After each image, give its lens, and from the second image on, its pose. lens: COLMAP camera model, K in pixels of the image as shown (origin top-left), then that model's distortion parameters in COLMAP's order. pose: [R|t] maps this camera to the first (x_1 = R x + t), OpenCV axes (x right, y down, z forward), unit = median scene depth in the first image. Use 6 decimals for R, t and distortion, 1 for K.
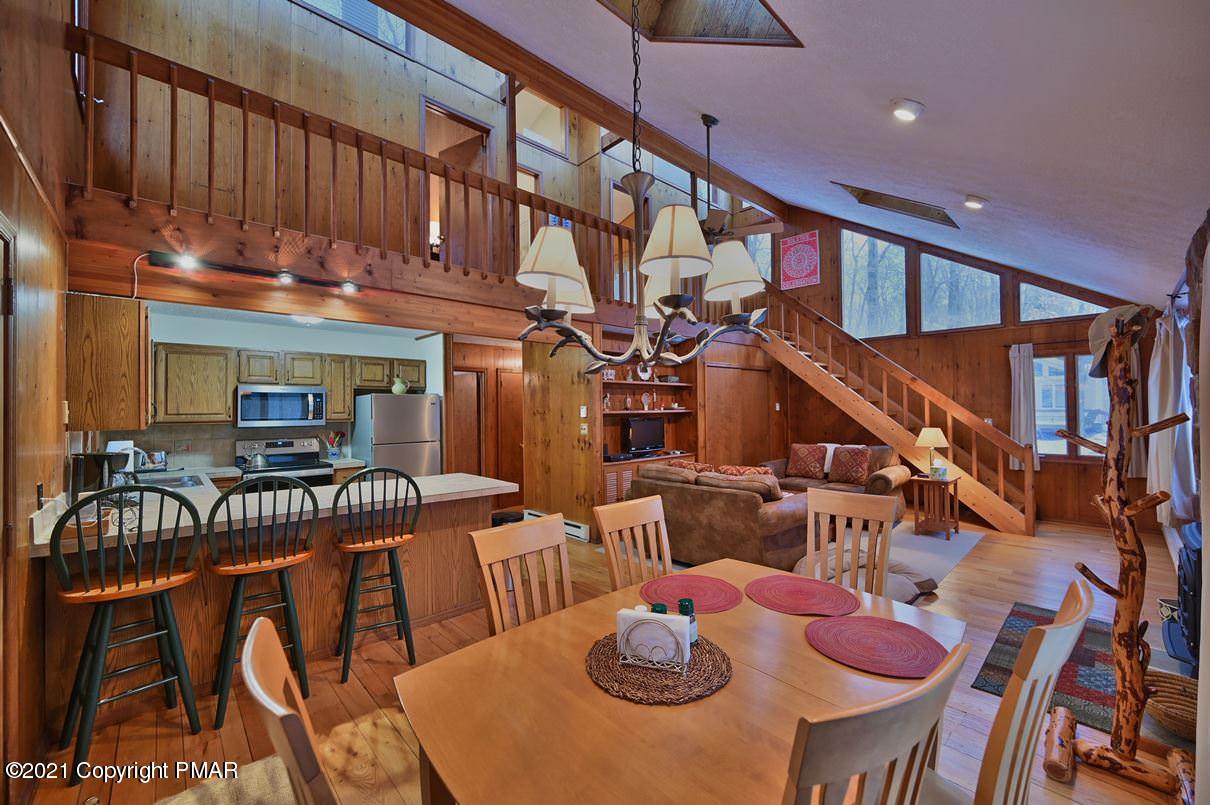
lens RADIAL K [[478.4, 0, 608.1], [0, 478.4, 397.1], [0, 0, 1]] dist [-0.001805, -0.000398]
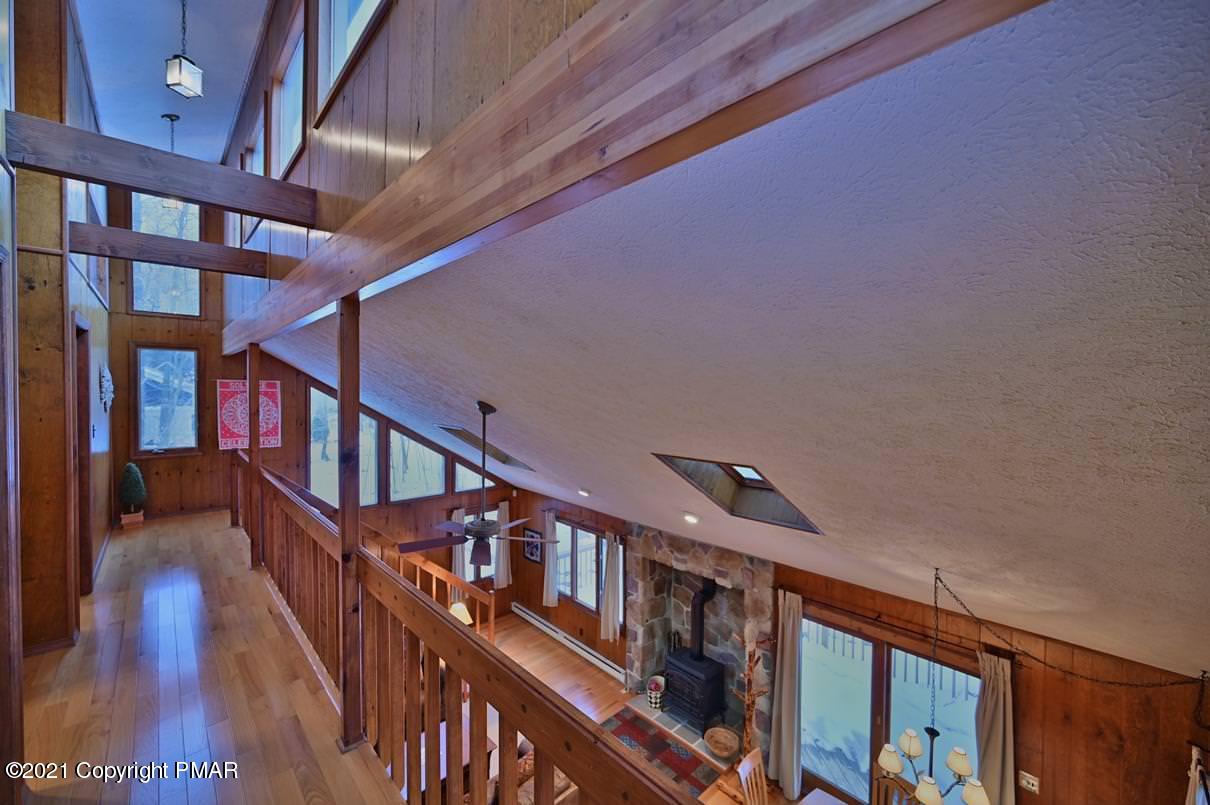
lens RADIAL K [[478.4, 0, 608.3], [0, 478.4, 395.6], [0, 0, 1]] dist [-0.001805, -0.000398]
pose [[-0.009090, -0.006271, 0.999939, -0.536727], [-0.029127, 0.999558, 0.006004, -0.476912], [-0.999534, -0.029070, -0.009269, 0.609029]]
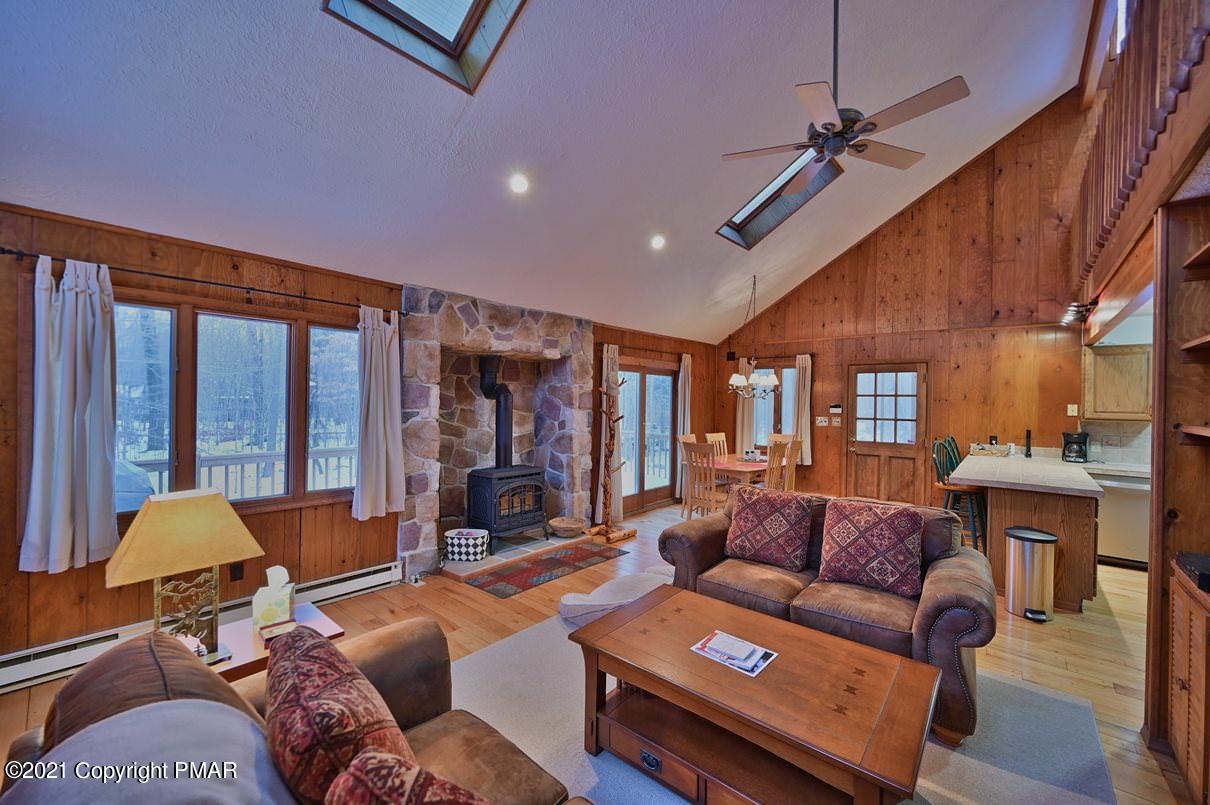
lens RADIAL K [[478.4, 0, 613.0], [0, 478.4, 401.4], [0, 0, 1]] dist [-0.001805, -0.000398]
pose [[-0.993145, -0.002833, -0.116852, 0.444465], [-0.000352, 0.999774, -0.021252, 0.016967], [0.116885, -0.021065, -0.992922, 1.233990]]
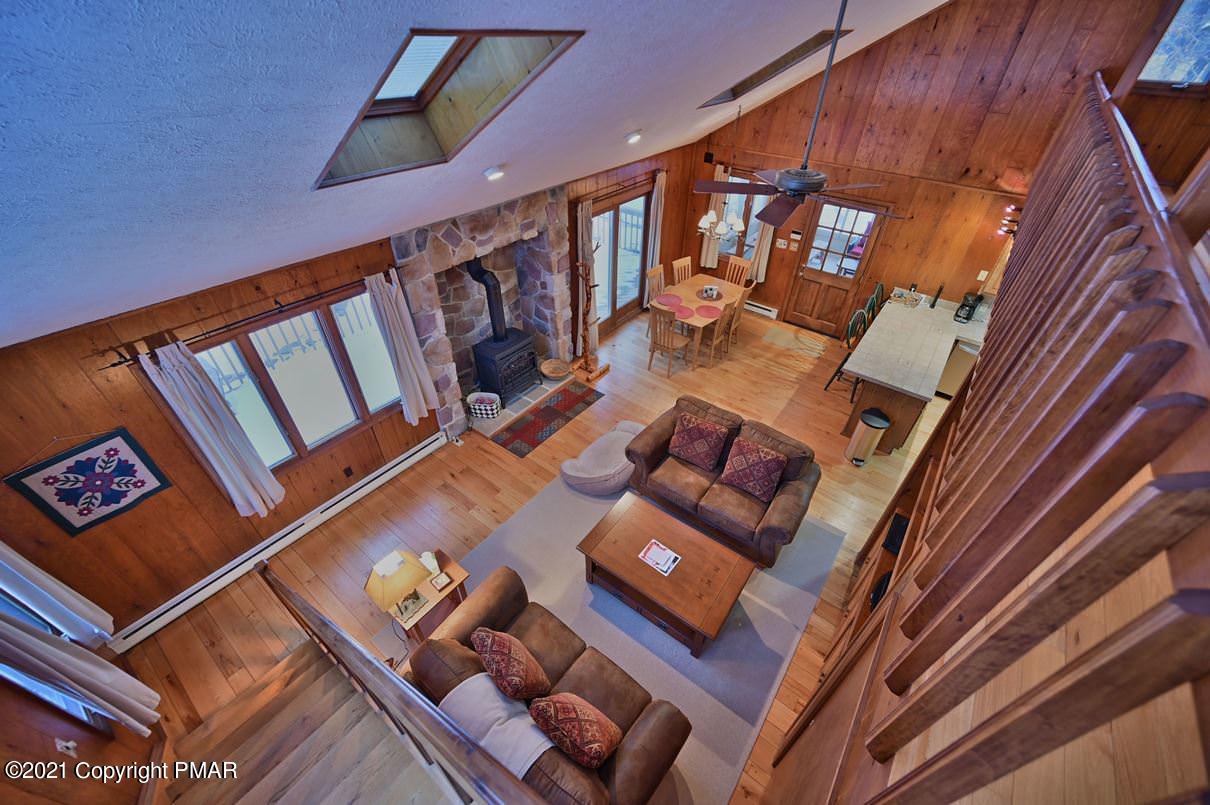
lens RADIAL K [[478.4, 0, 610.2], [0, 478.4, 402.8], [0, 0, 1]] dist [-0.001805, -0.000398]
pose [[-0.985457, 0.100417, -0.137083, 0.459848], [-0.003814, 0.793442, 0.608634, -0.393784], [0.169885, 0.600305, -0.781519, 1.291328]]
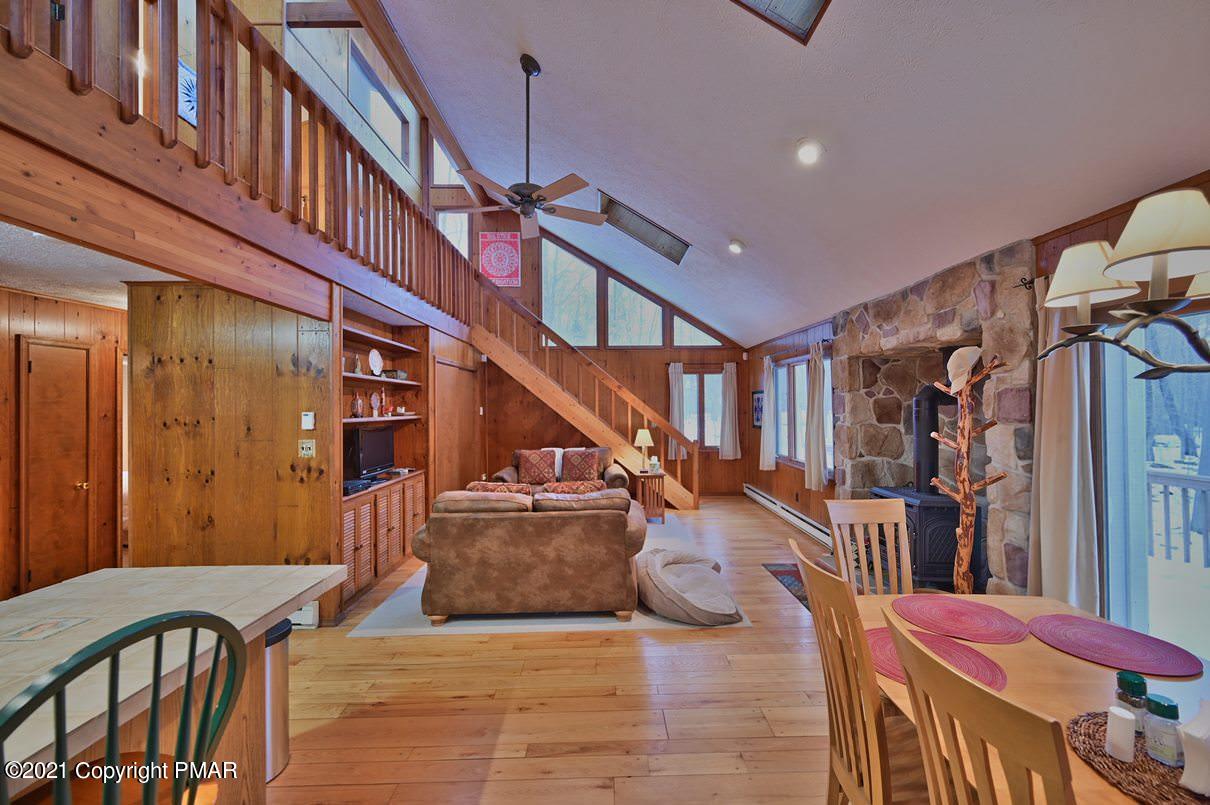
lens RADIAL K [[478.4, 0, 608.2], [0, 478.4, 399.9], [0, 0, 1]] dist [-0.001805, -0.000398]
pose [[0.669543, 0.015137, 0.742619, -0.235421], [-0.017060, 0.999842, -0.004999, -0.000539], [-0.742578, -0.009322, 0.669695, 0.269051]]
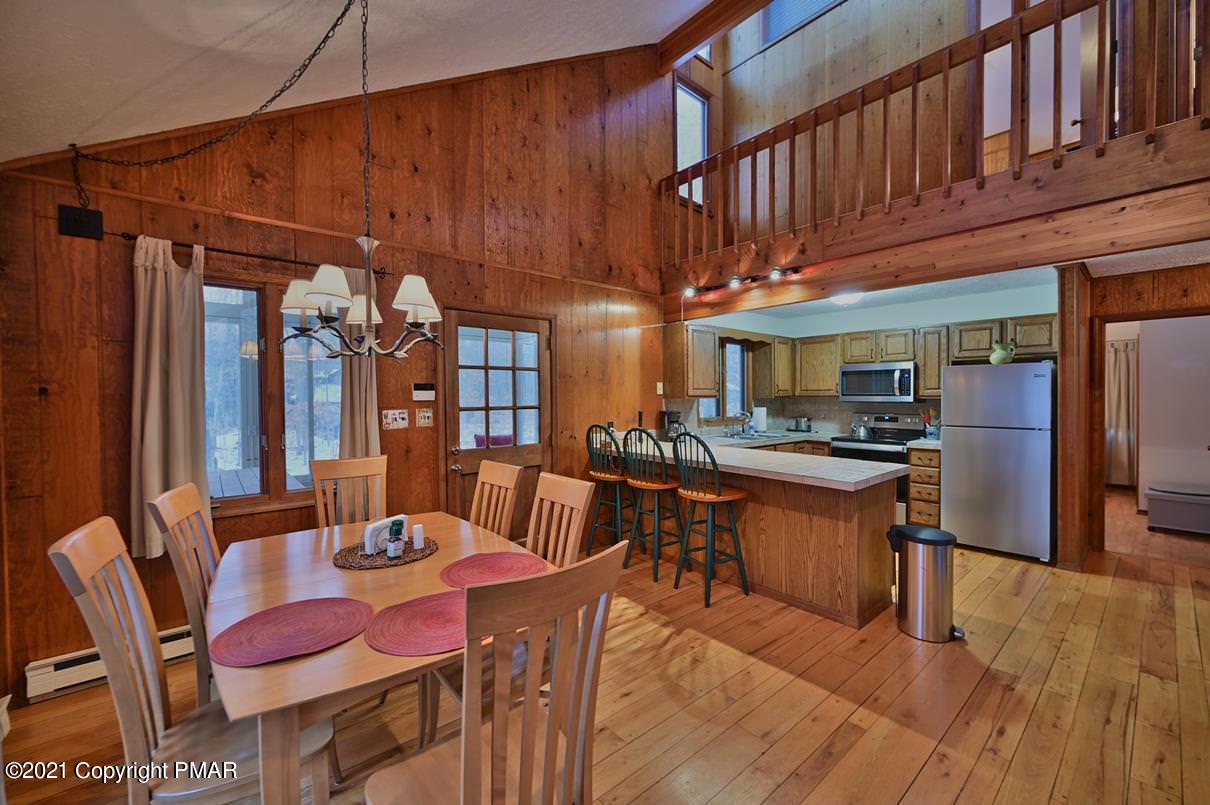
lens RADIAL K [[478.4, 0, 613.7], [0, 478.4, 408.9], [0, 0, 1]] dist [-0.001805, -0.000398]
pose [[-0.026507, 0.038921, -0.998891, 0.350099], [0.032214, 0.998756, 0.038061, 0.016052], [0.999129, -0.031169, -0.027728, 0.397703]]
